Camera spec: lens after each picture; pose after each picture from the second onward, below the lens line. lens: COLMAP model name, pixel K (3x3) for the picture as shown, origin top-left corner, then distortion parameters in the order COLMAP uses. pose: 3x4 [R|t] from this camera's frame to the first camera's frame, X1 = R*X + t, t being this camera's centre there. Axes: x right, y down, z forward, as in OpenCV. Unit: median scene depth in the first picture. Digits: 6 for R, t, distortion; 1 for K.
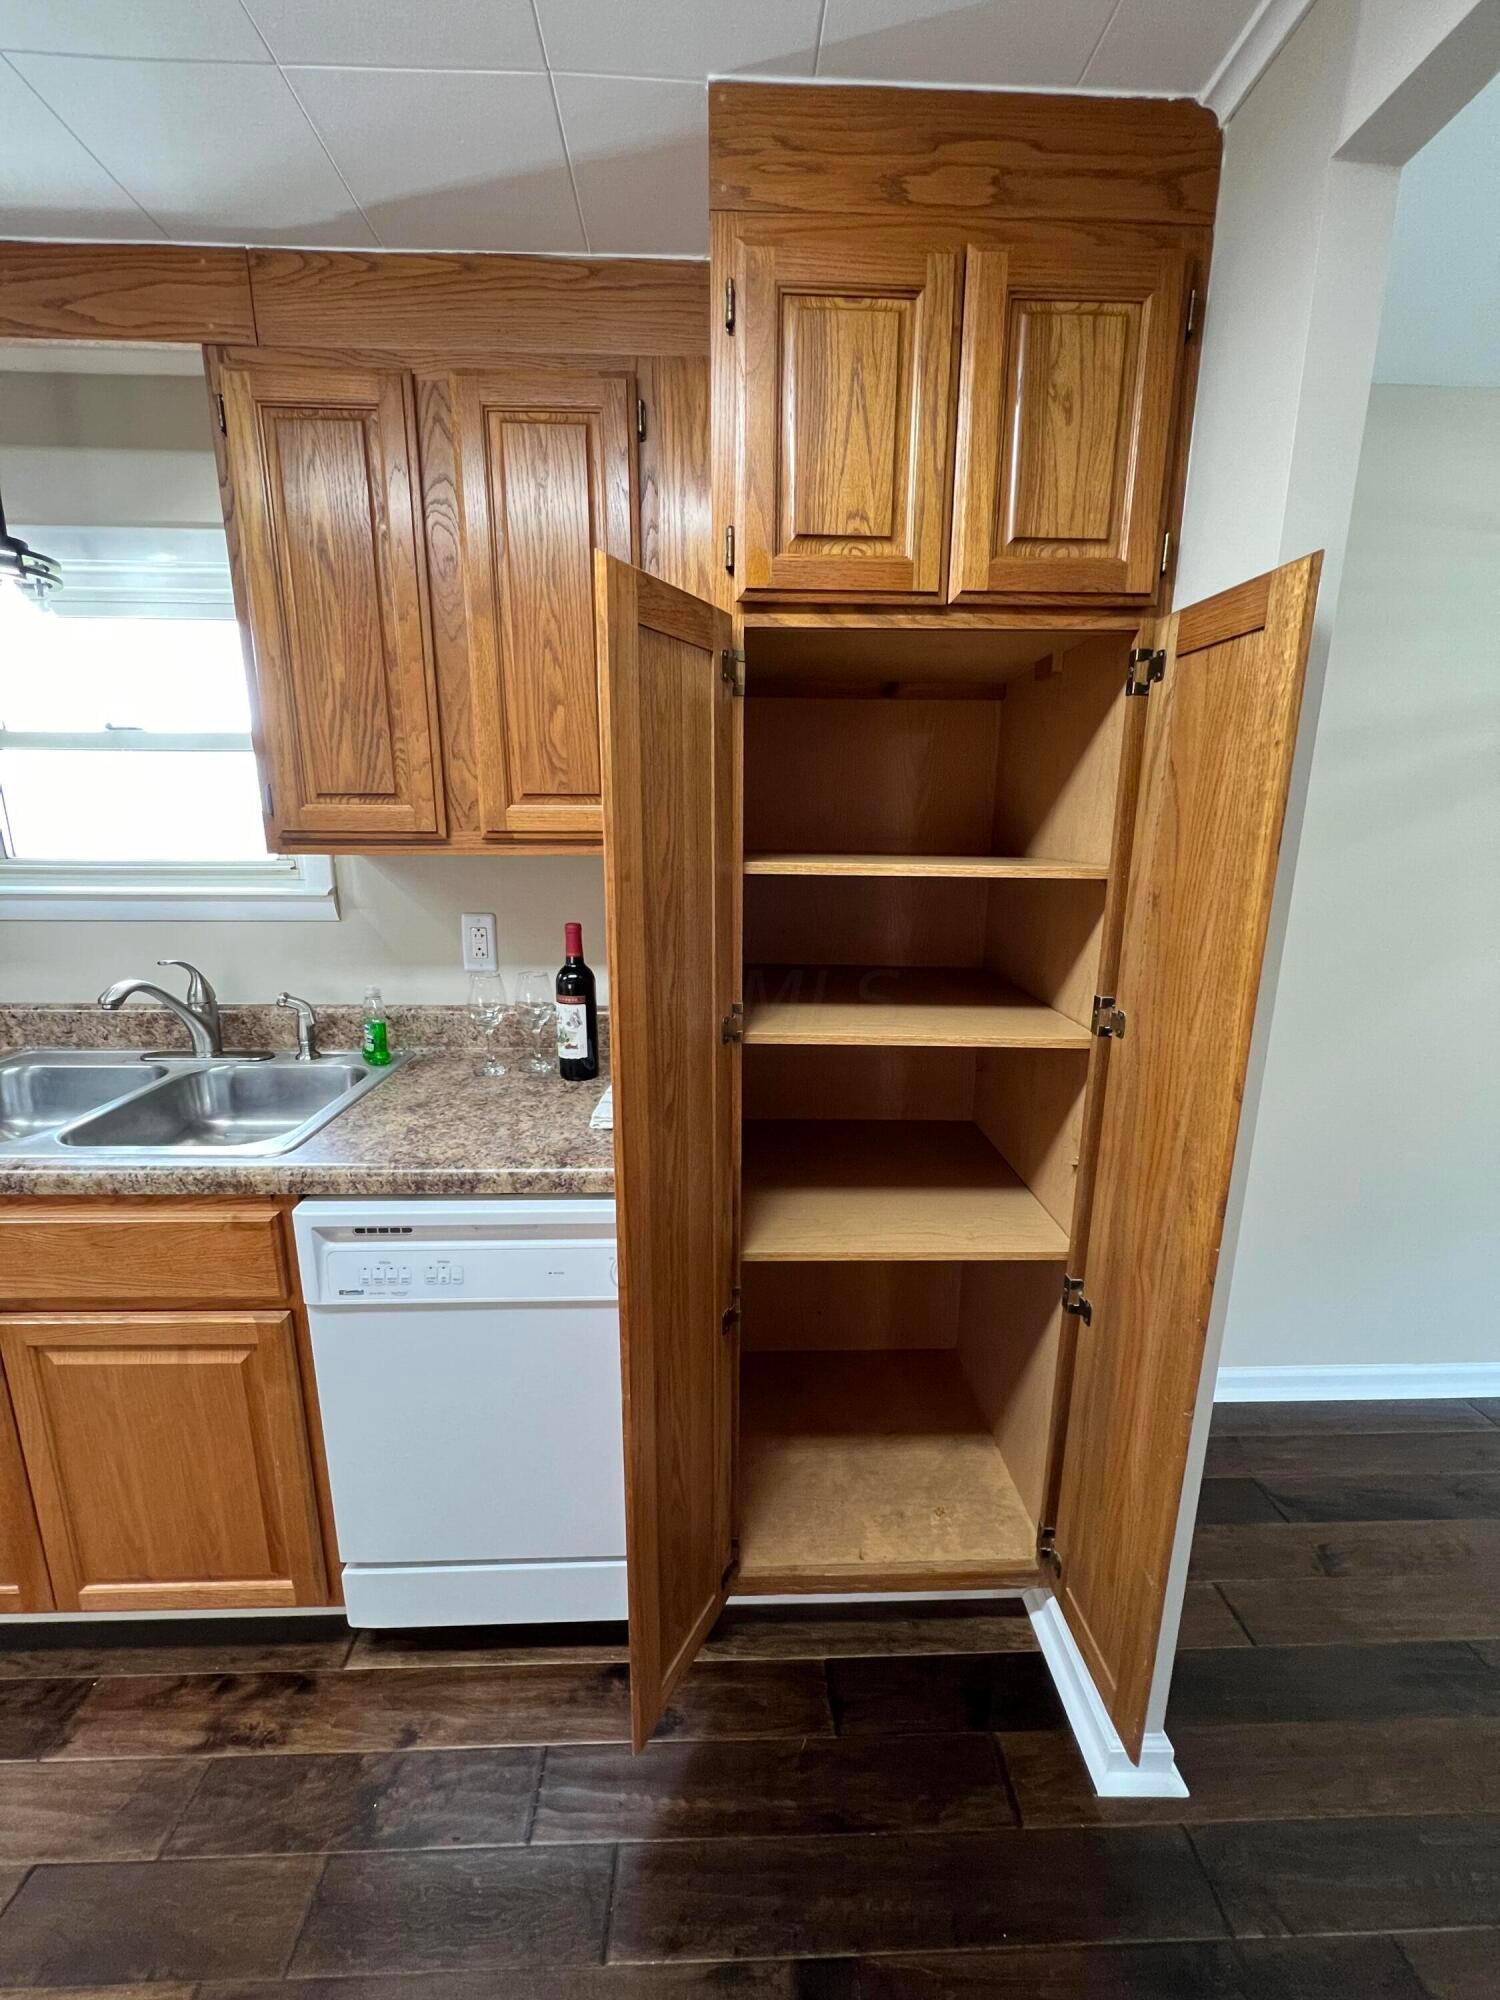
lens RADIAL K [[799.6, 0, 746.6], [0, 799.6, 1003.9], [0, 0, 1]] dist [0.000692, 0.000350]
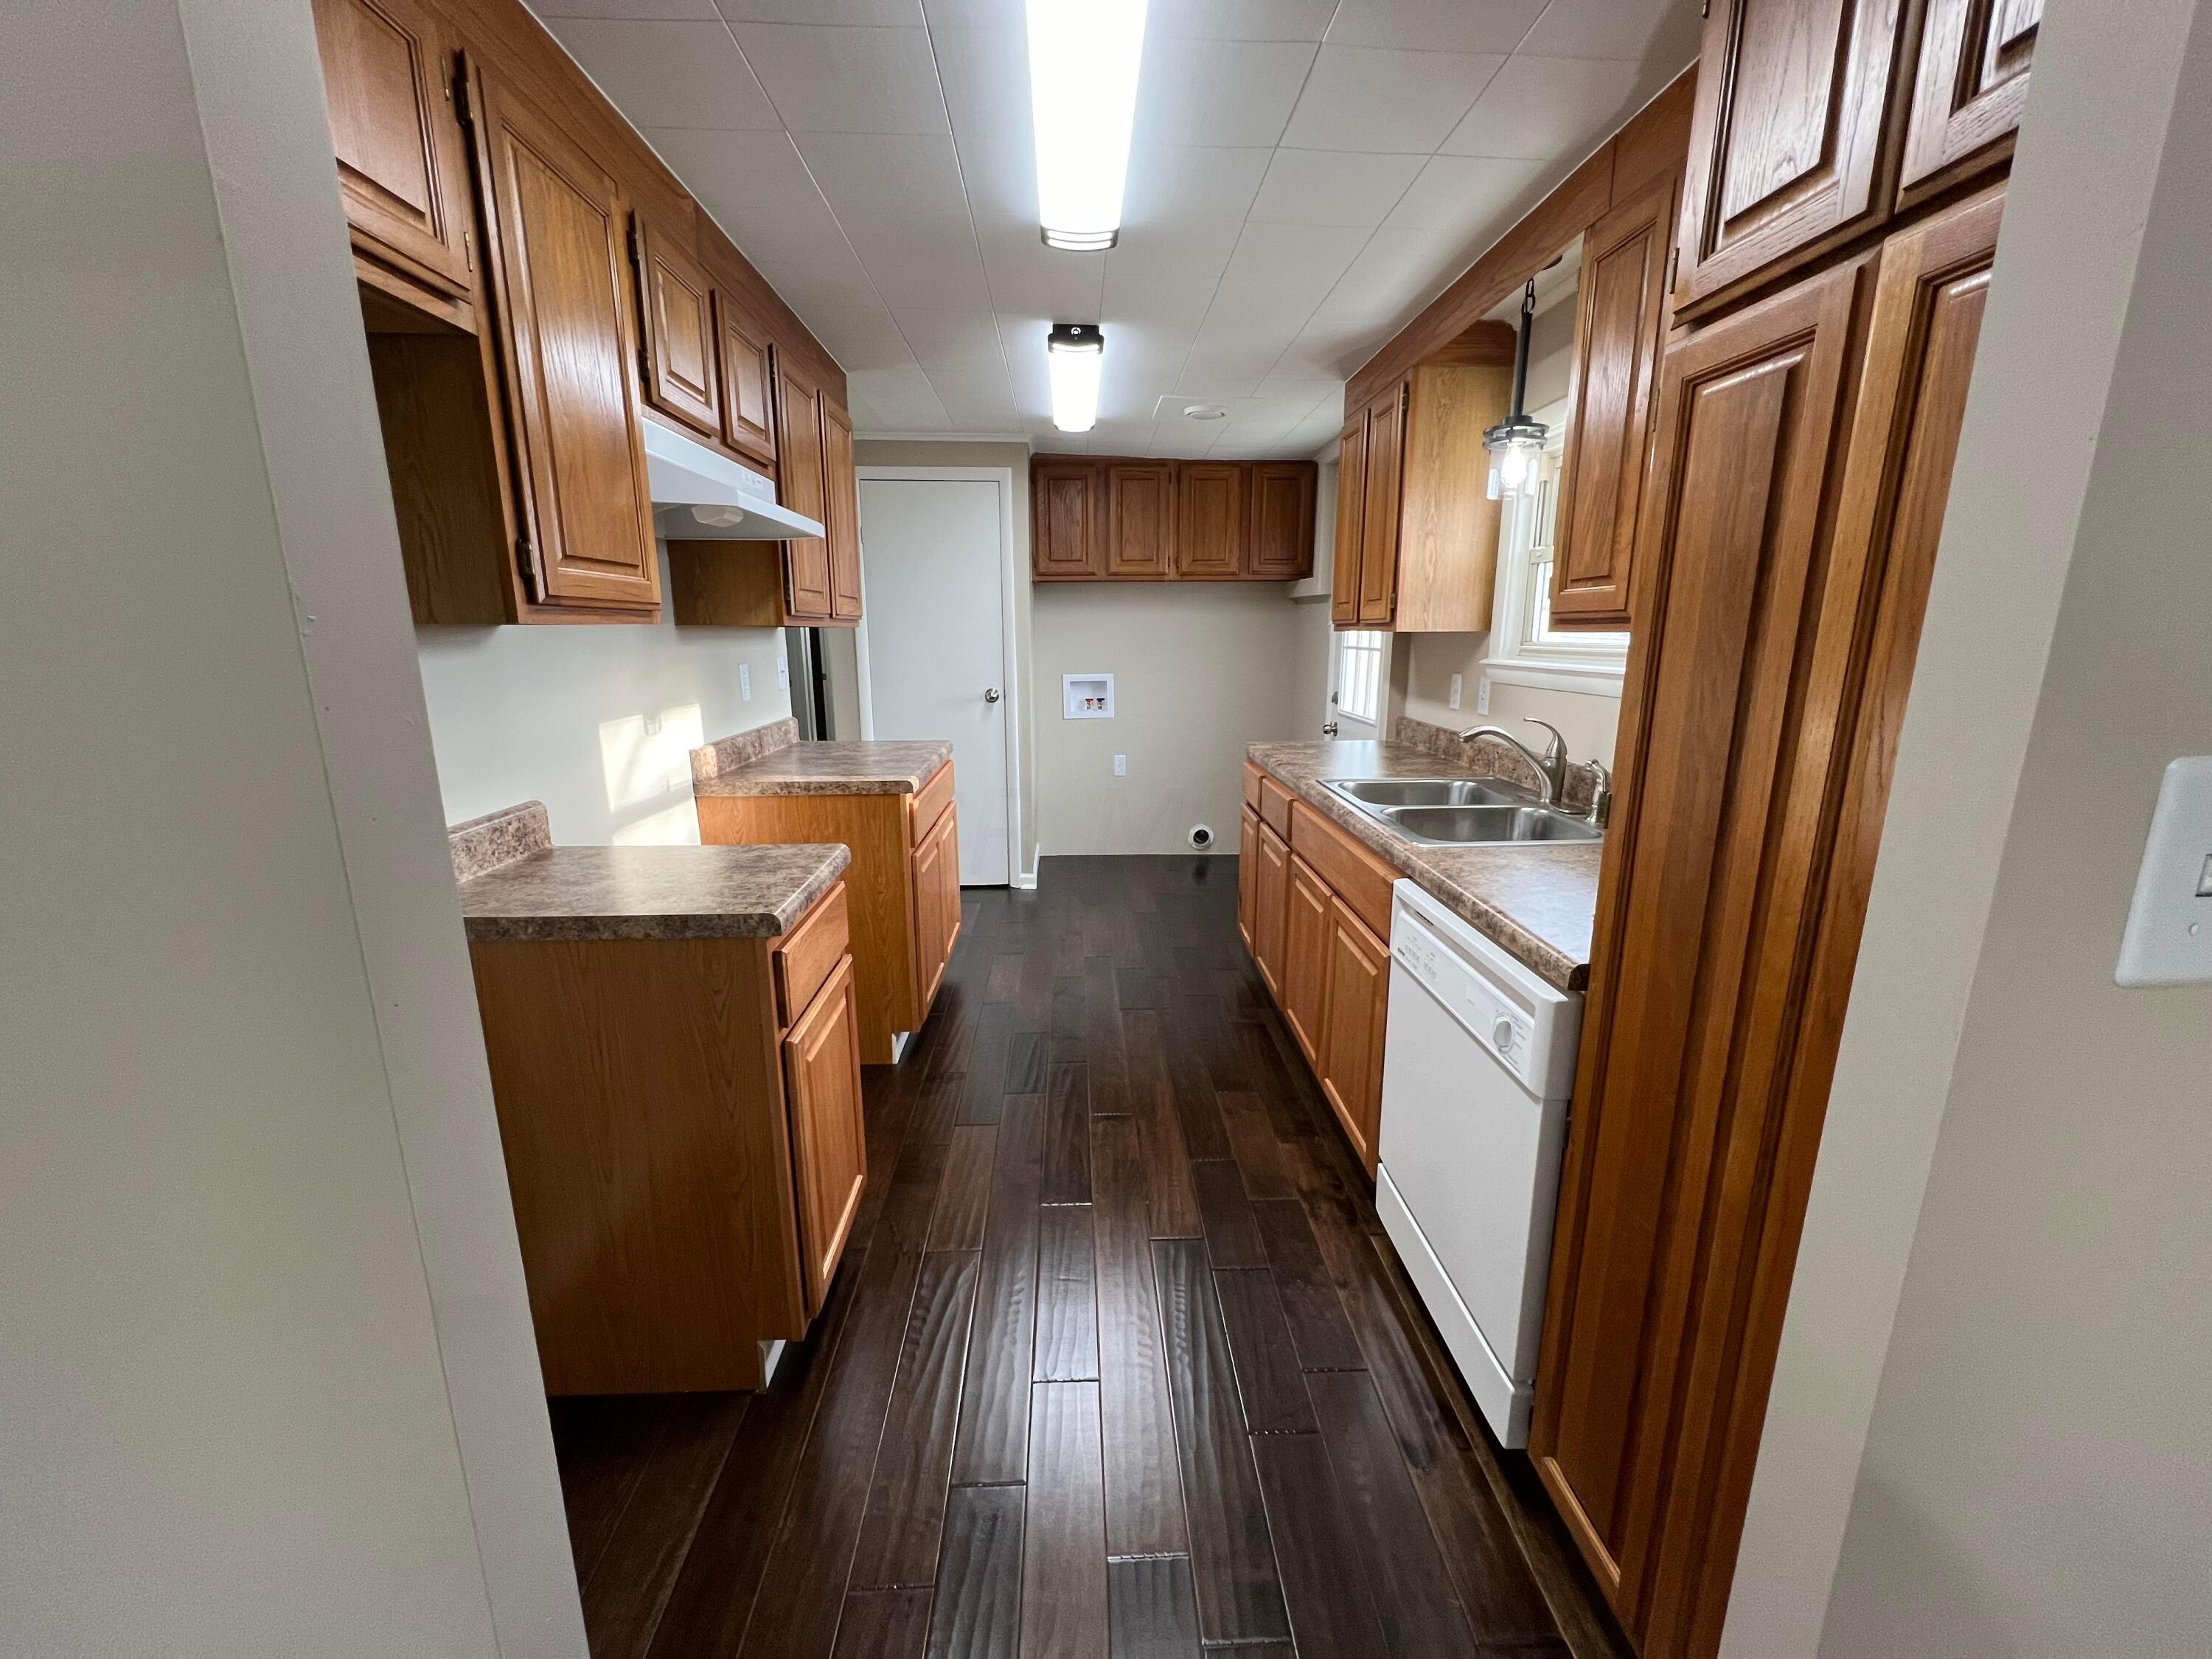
lens RADIAL K [[884.4, 0, 1104.0], [0, 884.4, 830.9], [0, 0, 1]] dist [0.000692, 0.000350]
pose [[-0.001897, 0.210835, -0.977520, 0.879895], [-0.217338, 0.954068, 0.206199, -0.033104], [0.976095, 0.212843, 0.044013, 0.381525]]
